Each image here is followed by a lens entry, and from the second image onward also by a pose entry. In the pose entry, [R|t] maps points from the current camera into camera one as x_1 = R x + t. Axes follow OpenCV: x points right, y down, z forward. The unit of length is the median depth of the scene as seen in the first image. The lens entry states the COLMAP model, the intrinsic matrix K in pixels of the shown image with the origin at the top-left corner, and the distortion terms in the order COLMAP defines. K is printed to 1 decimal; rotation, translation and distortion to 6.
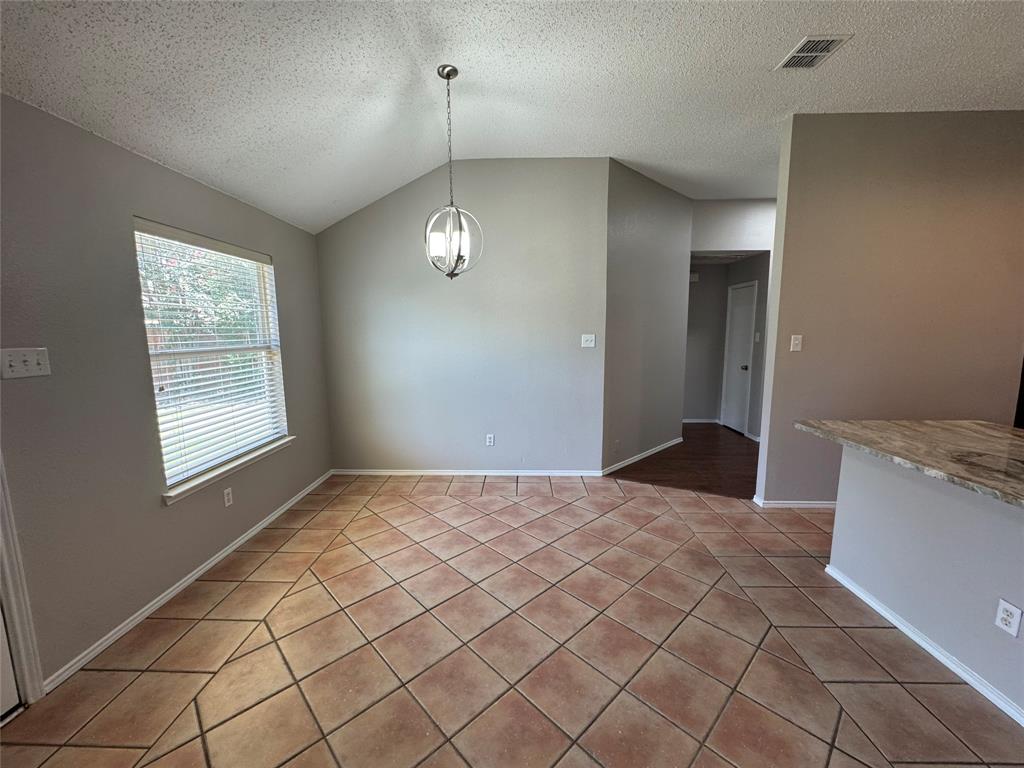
lens RADIAL K [[410.0, 0, 510.8], [0, 410.0, 385.6], [0, 0, 1]] dist [-0.005593, 0.001541]
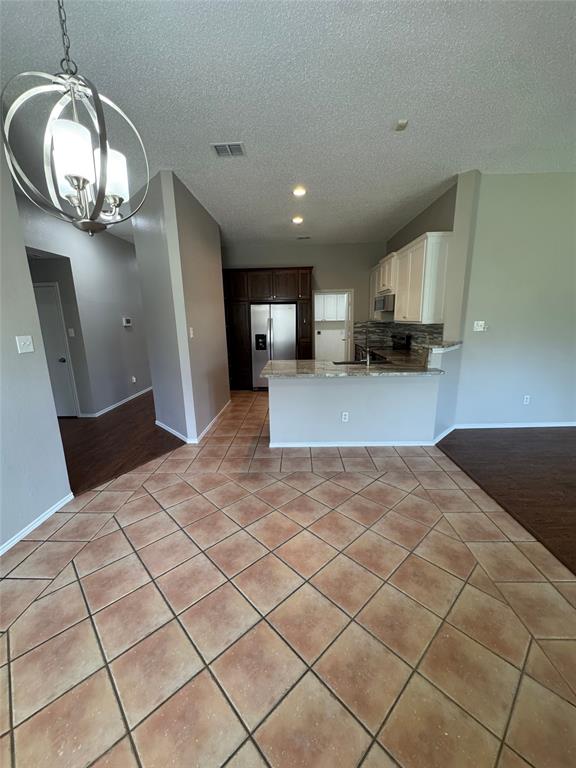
lens RADIAL K [[307.5, 0, 287.8], [0, 307.5, 383.5], [0, 0, 1]] dist [-0.005593, 0.001541]
pose [[0.007512, -0.206031, 0.978517, -0.531120], [0.157344, 0.966598, 0.202313, -0.109016], [-0.987515, 0.152444, 0.039679, 0.714195]]
